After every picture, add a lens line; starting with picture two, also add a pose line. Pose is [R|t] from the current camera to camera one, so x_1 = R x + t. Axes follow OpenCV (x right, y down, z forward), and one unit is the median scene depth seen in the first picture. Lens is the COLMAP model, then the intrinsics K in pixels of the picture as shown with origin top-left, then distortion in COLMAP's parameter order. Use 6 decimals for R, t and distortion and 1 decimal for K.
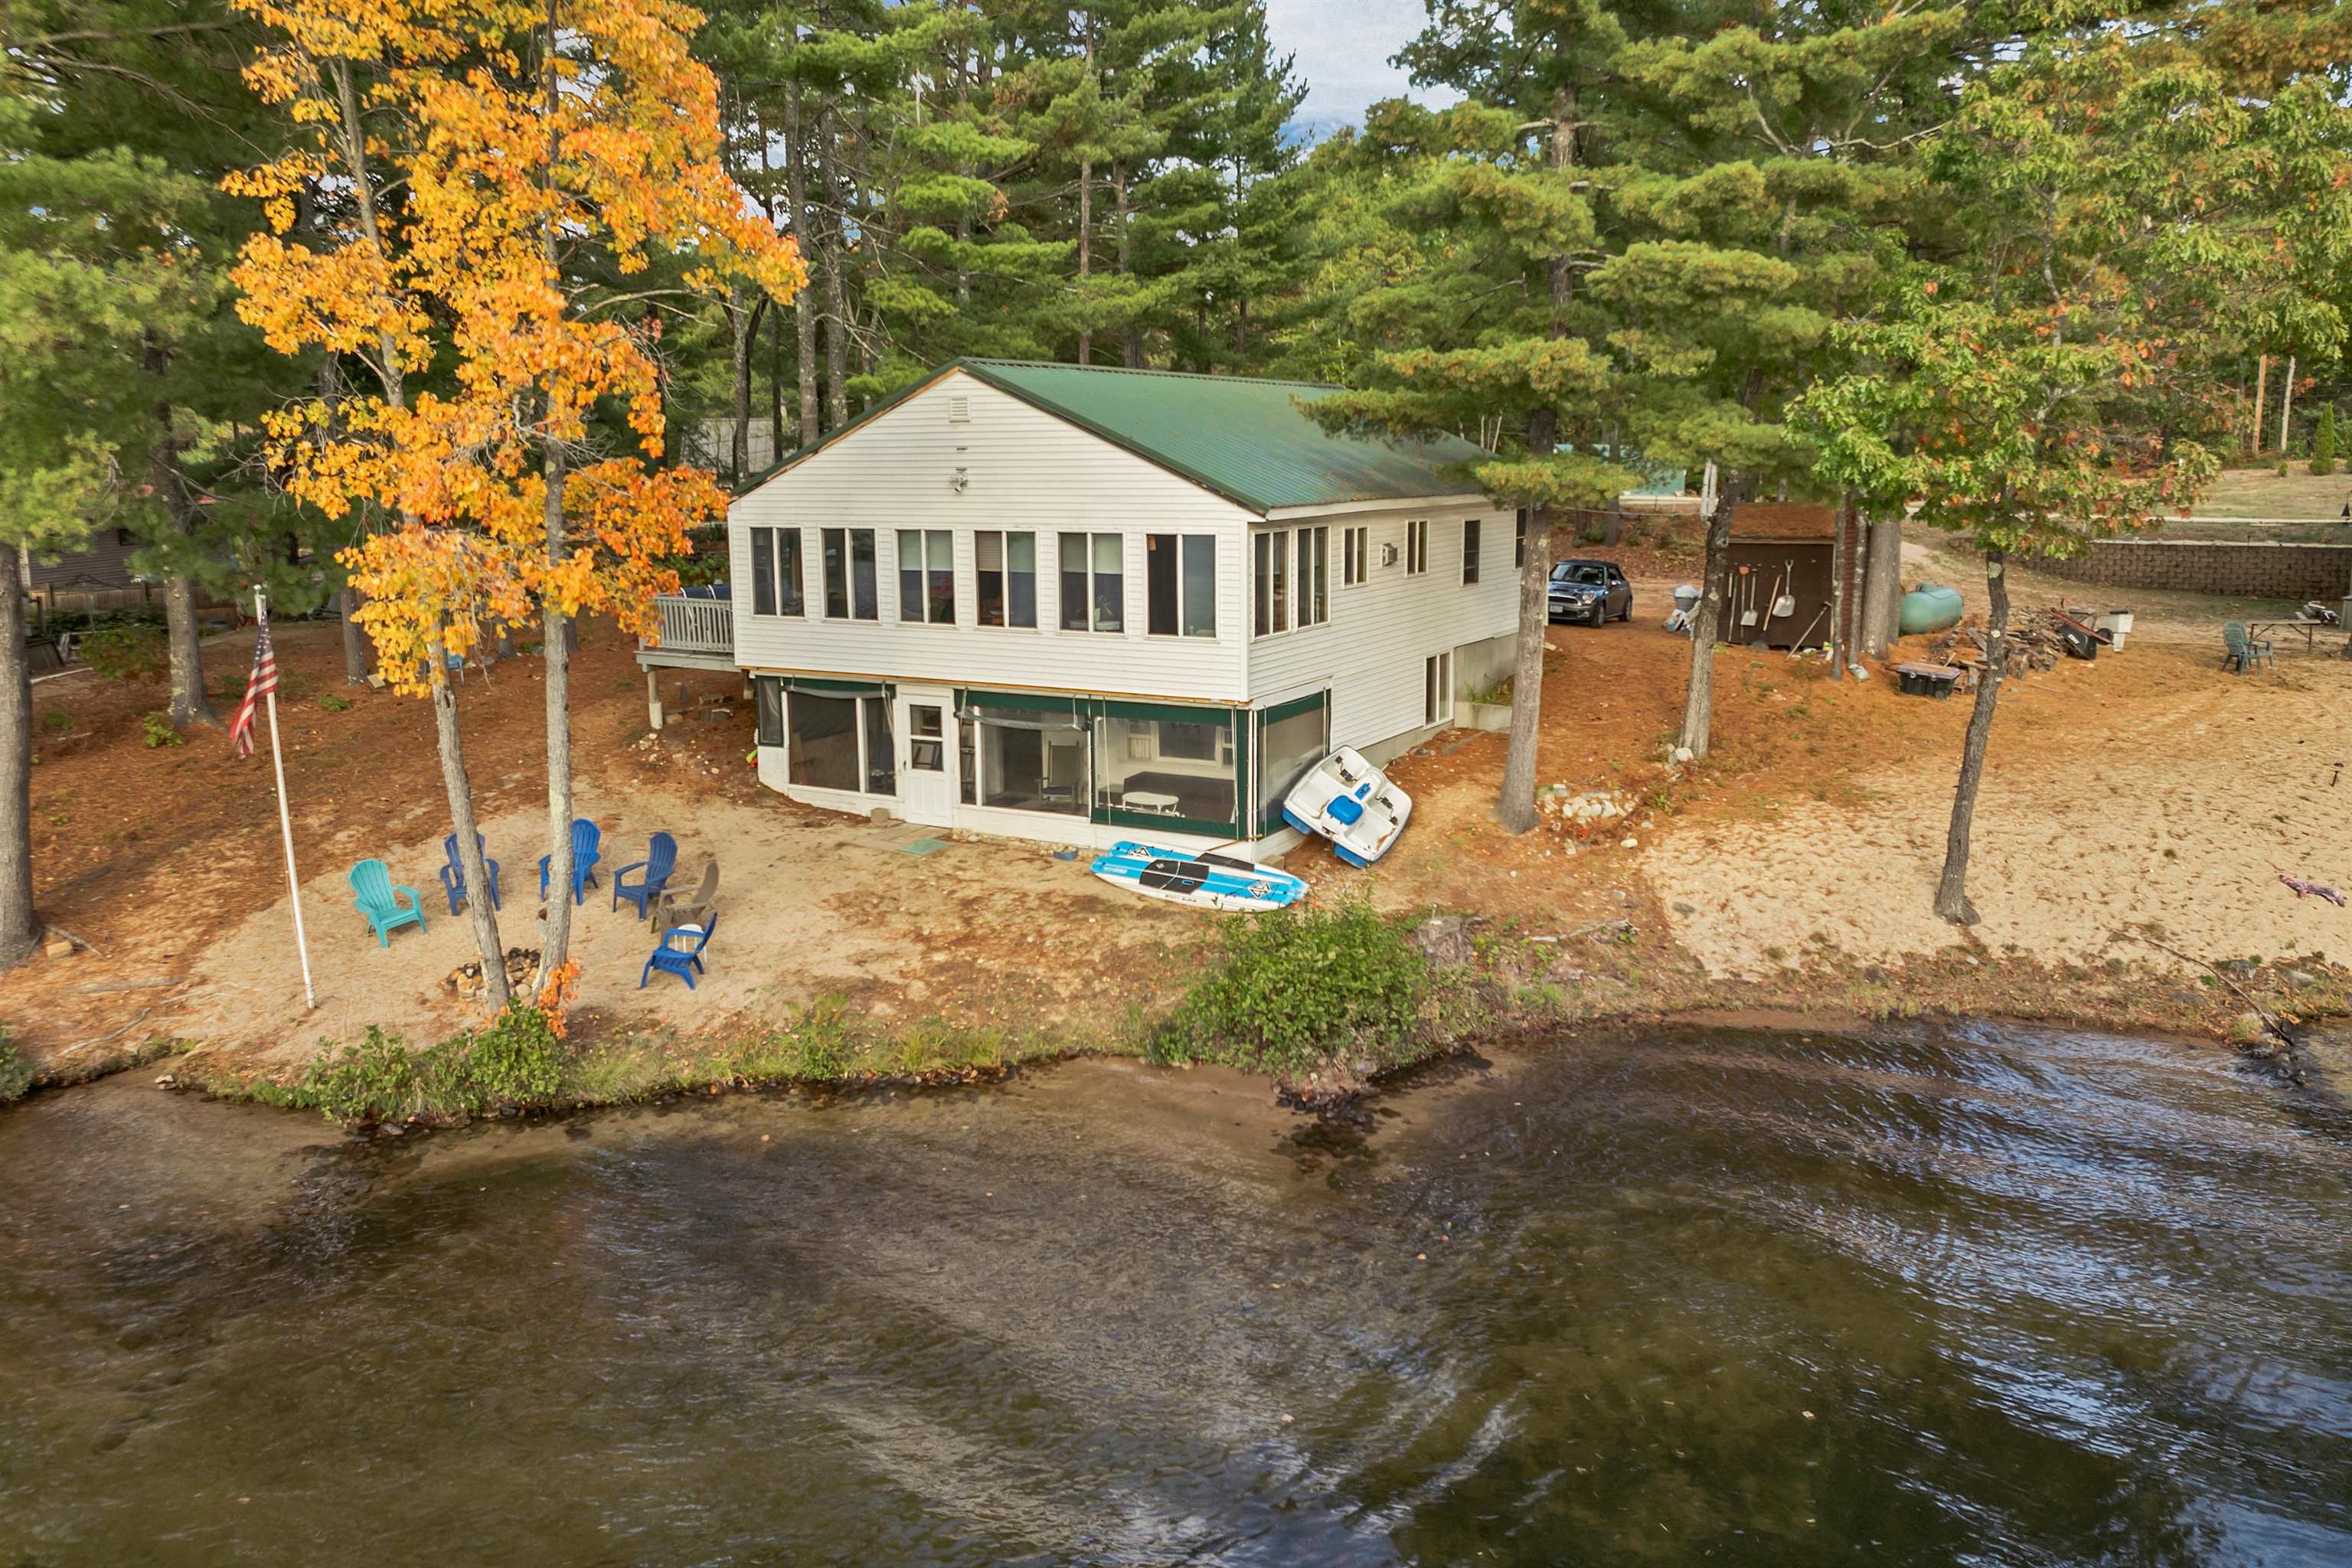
lens RADIAL K [[1718.9, 0, 1159.6], [0, 1718.9, 778.5], [0, 0, 1]] dist [-0.037586, -0.003688]
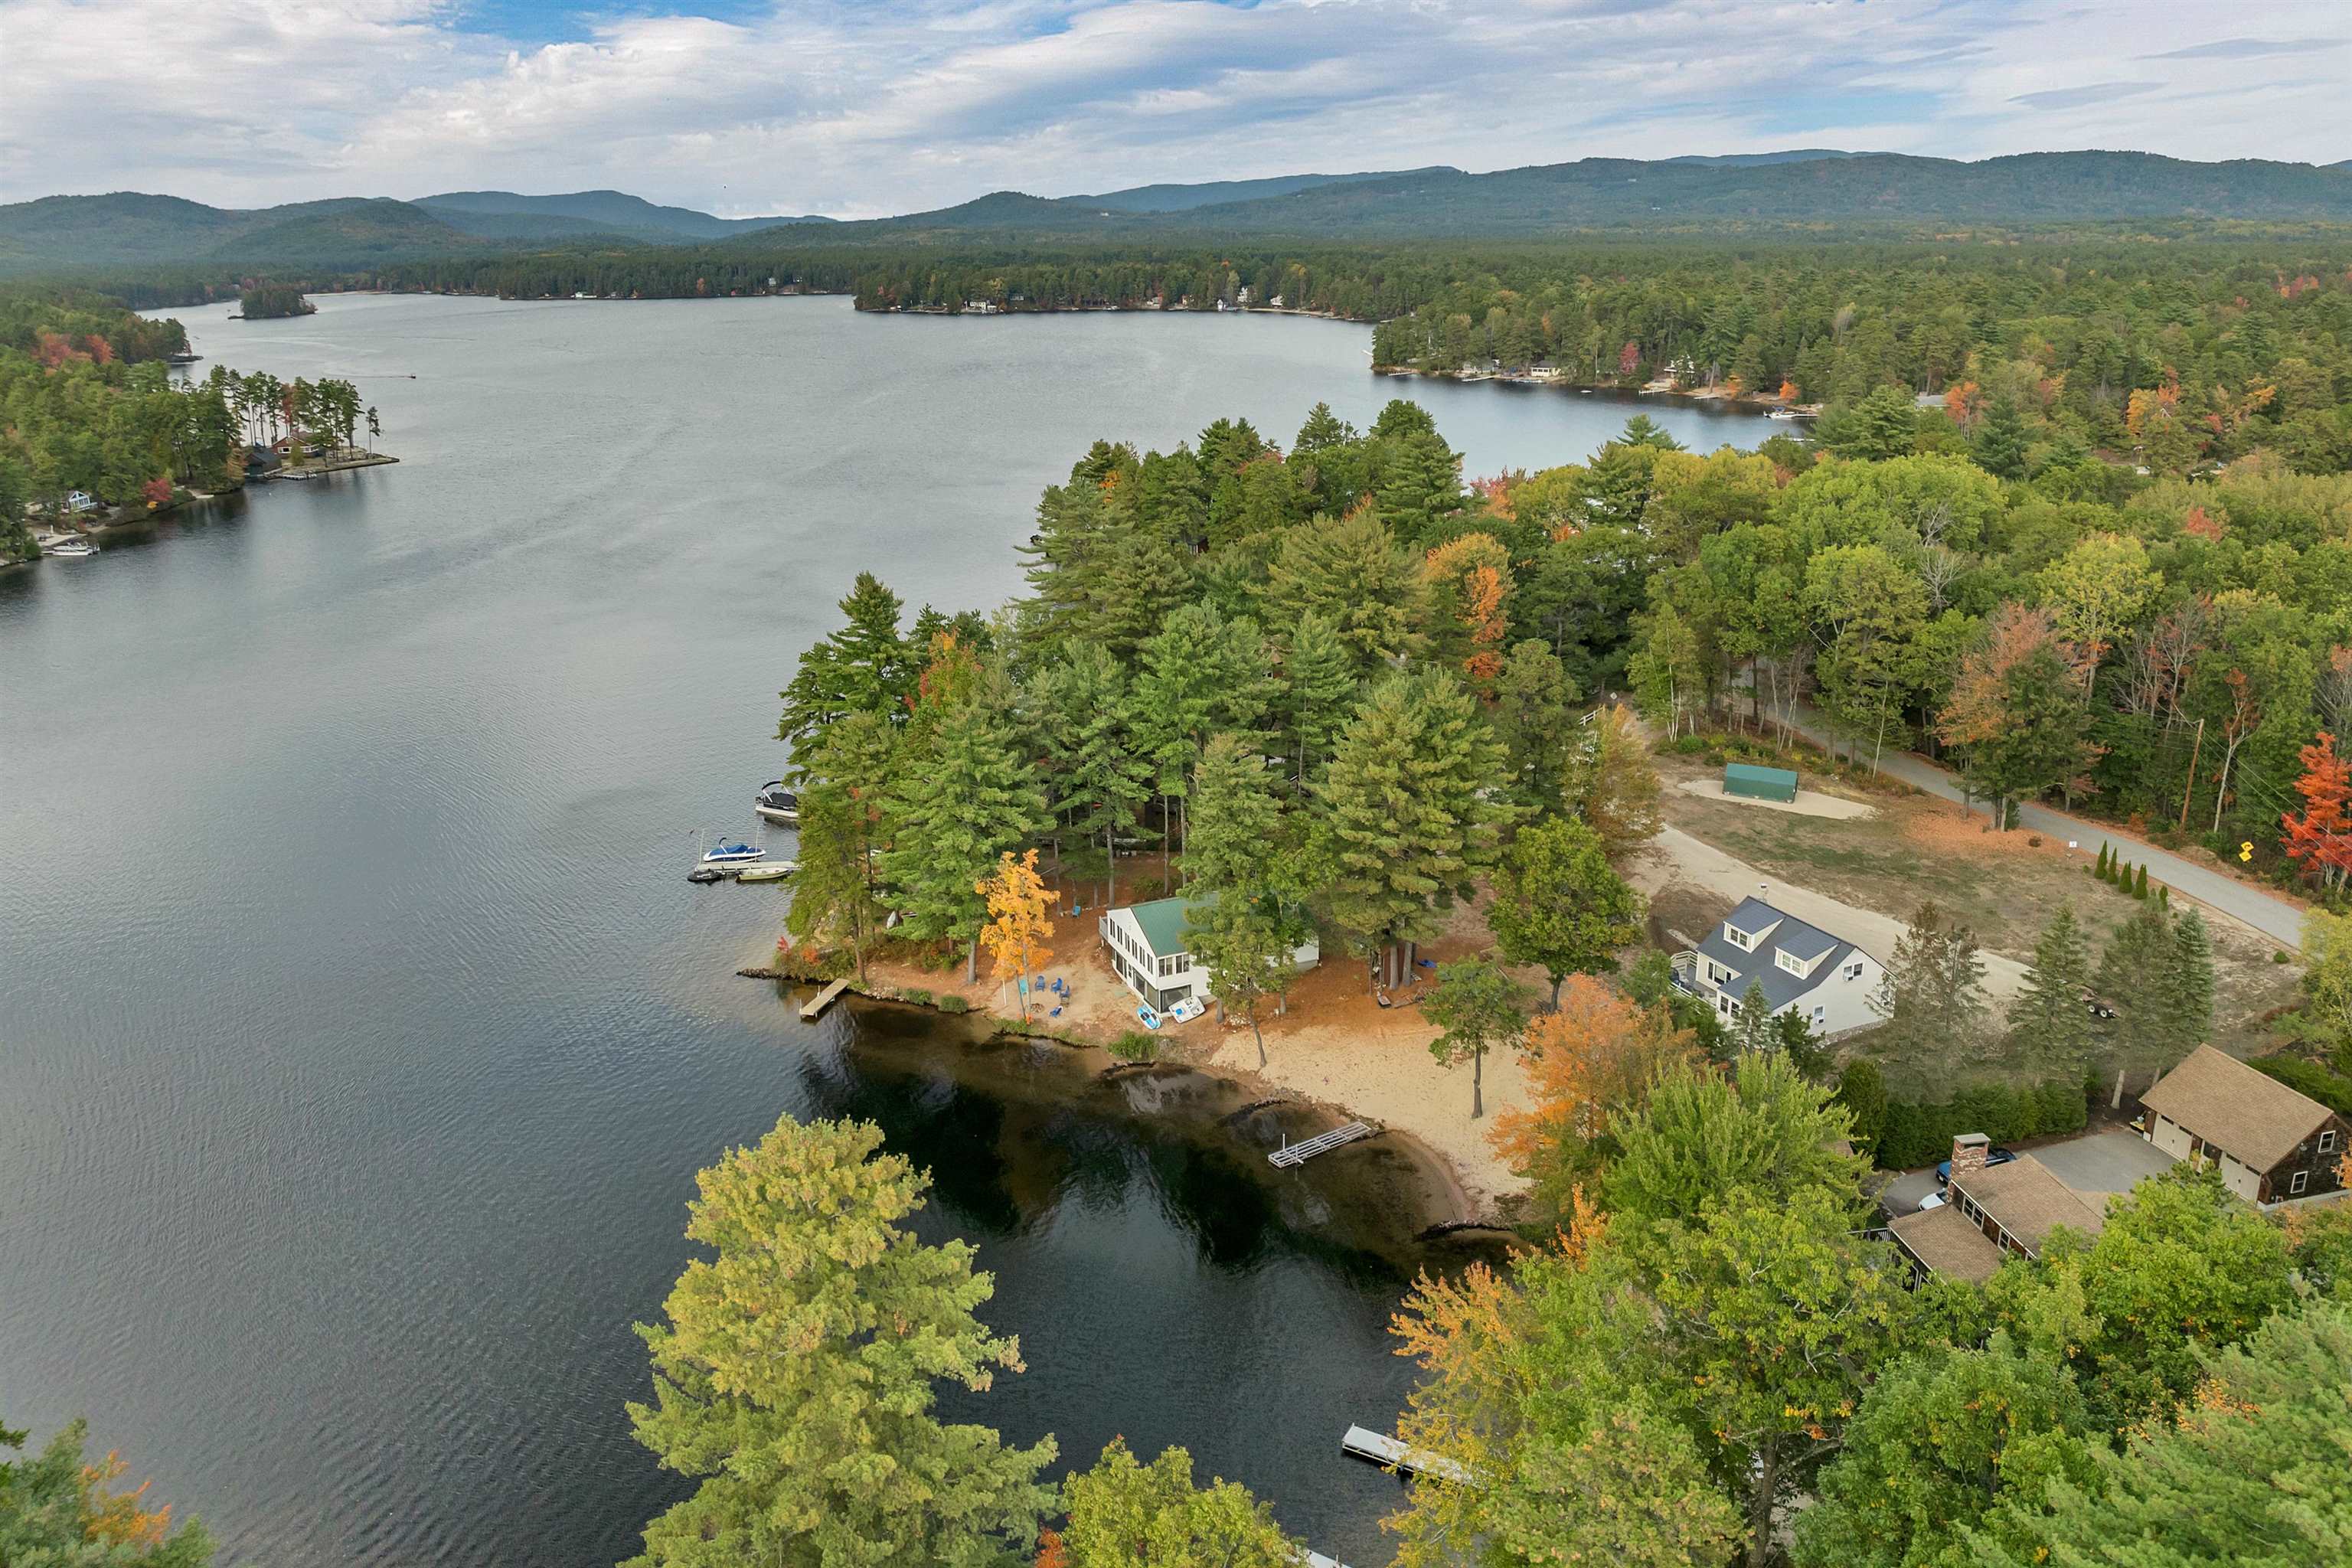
lens RADIAL K [[1718.9, 0, 1159.6], [0, 1718.9, 778.5], [0, 0, 1]] dist [-0.037586, -0.003688]
pose [[0.794553, 0.171997, -0.582325, 2.934501], [-0.106089, 0.983614, 0.145770, -1.408191], [0.597855, -0.054044, 0.799780, -3.073643]]
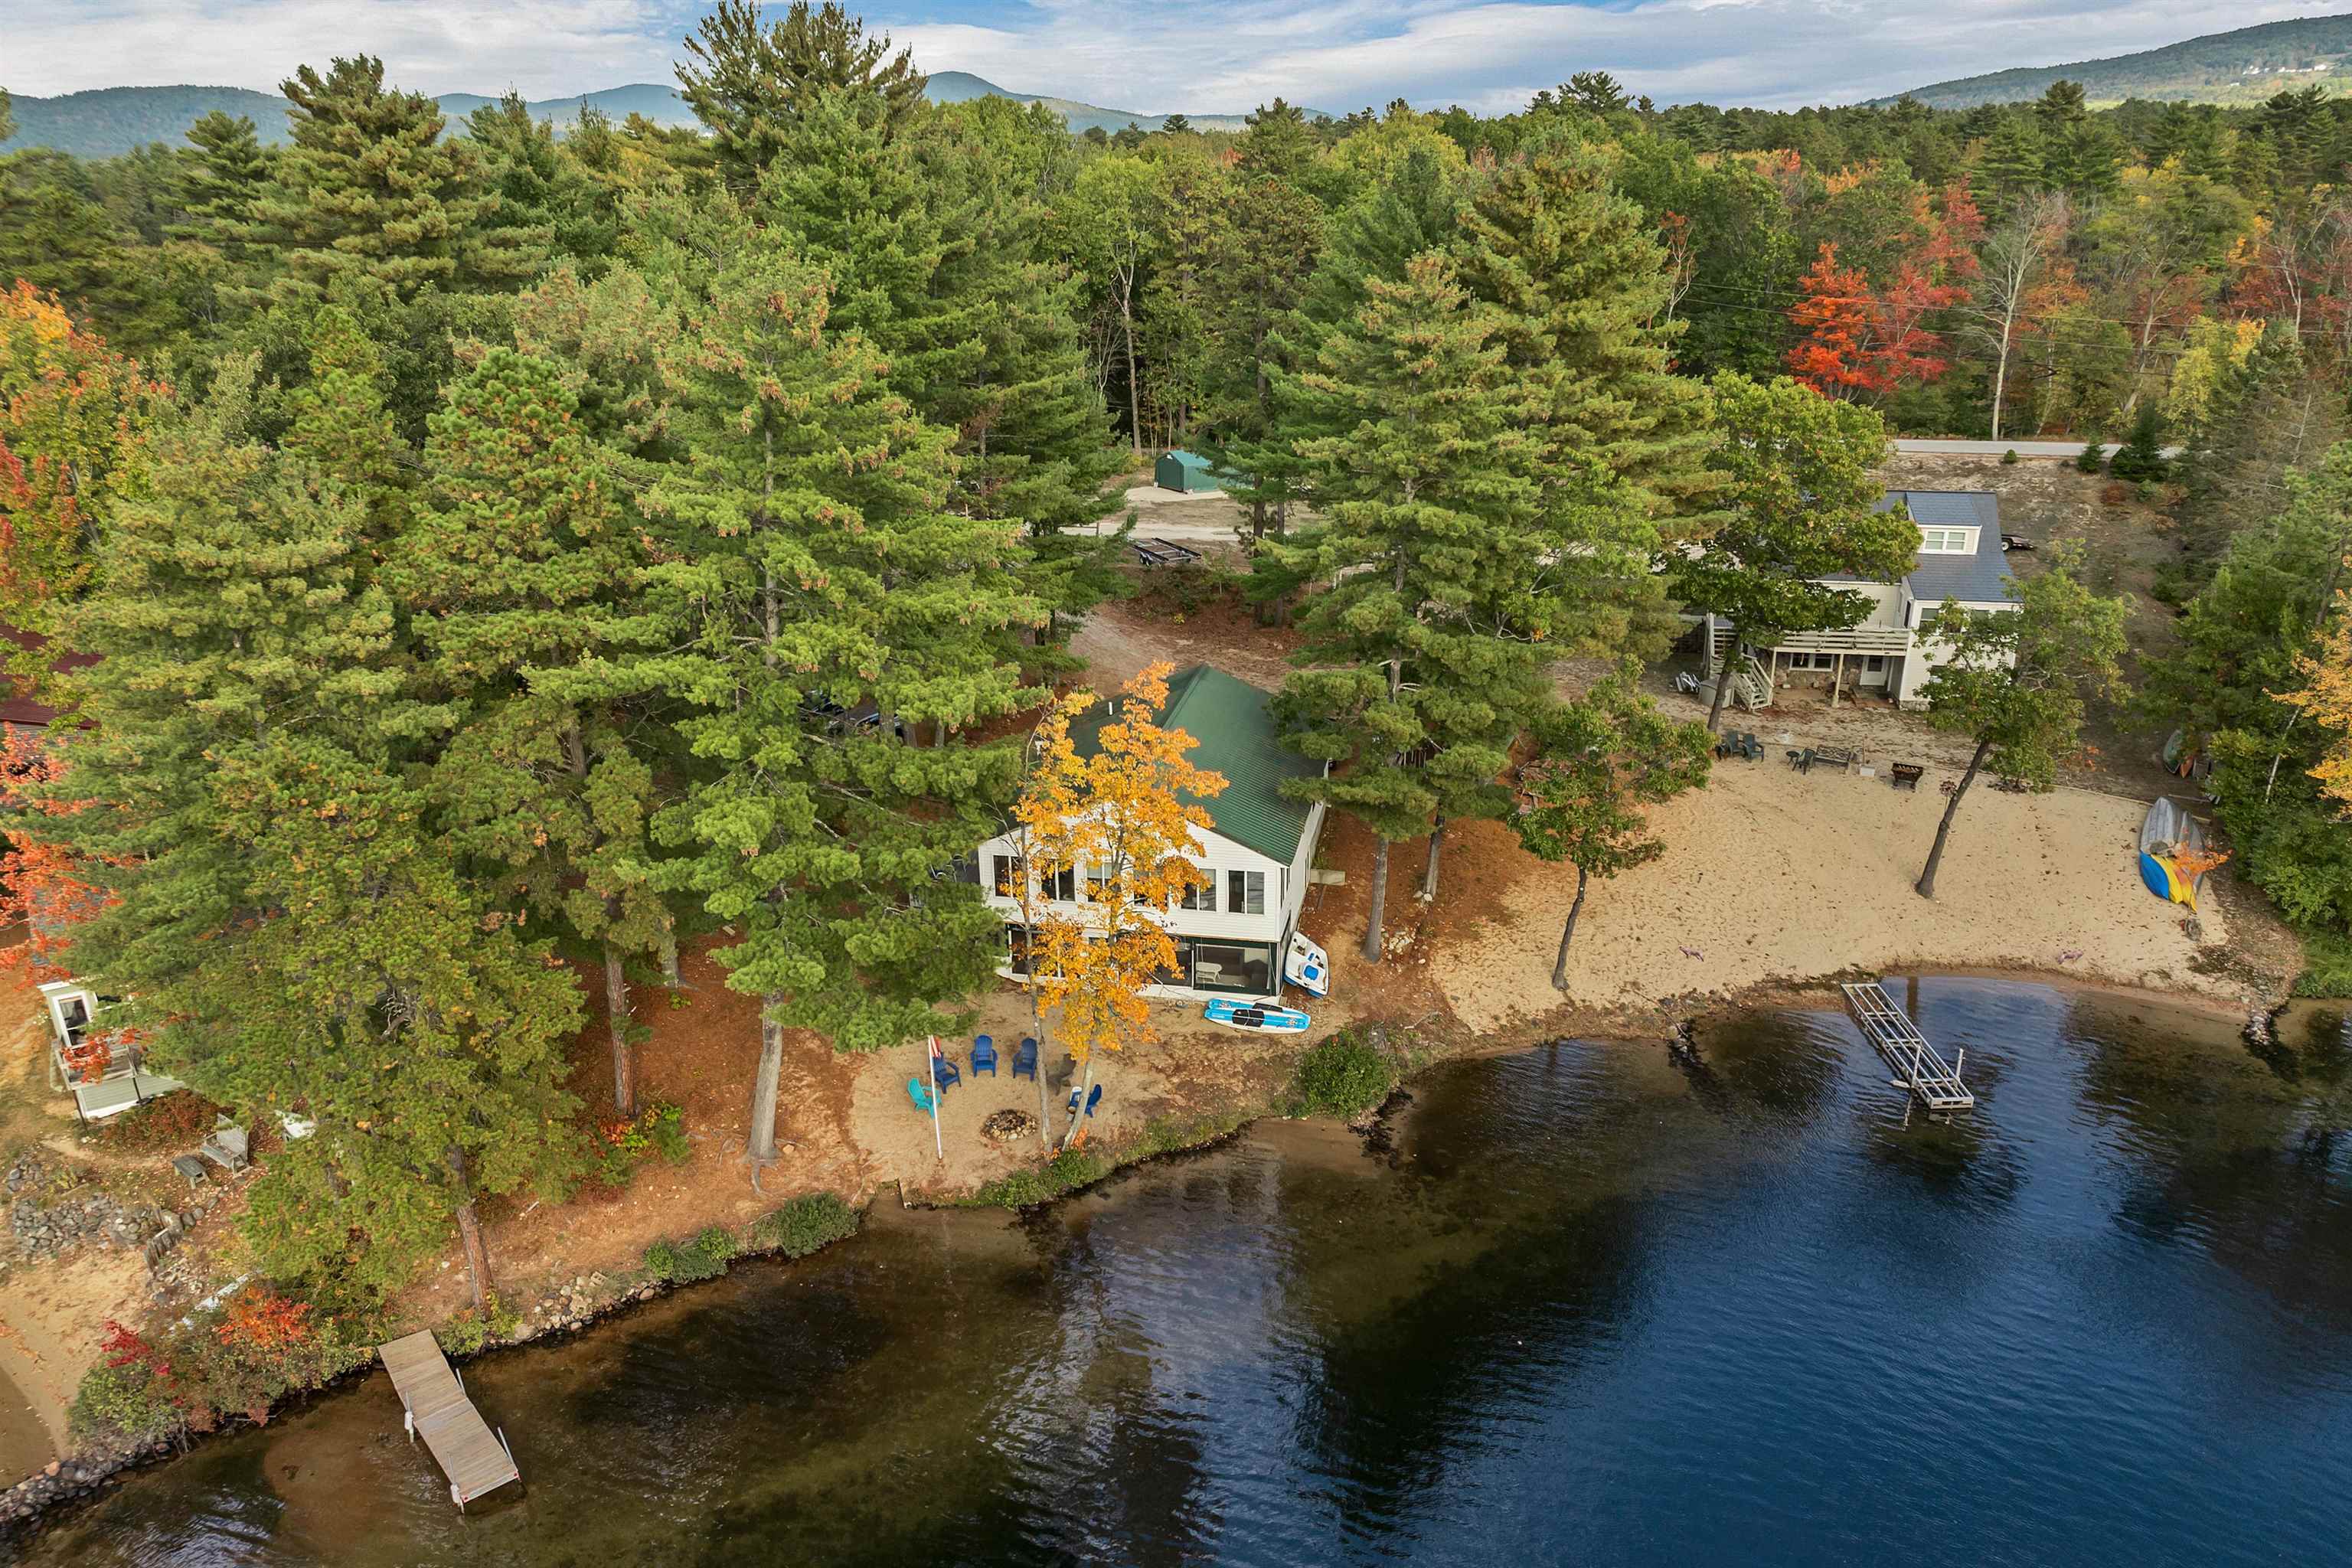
lens RADIAL K [[1690.9, 0, 1165.9], [0, 1690.9, 902.2], [0, 0, 1]] dist [-0.029206, -0.003493]
pose [[0.946261, -0.135560, 0.293620, -0.715016], [0.065674, 0.969538, 0.235973, -0.612366], [-0.316664, -0.204009, 0.926339, -0.964674]]
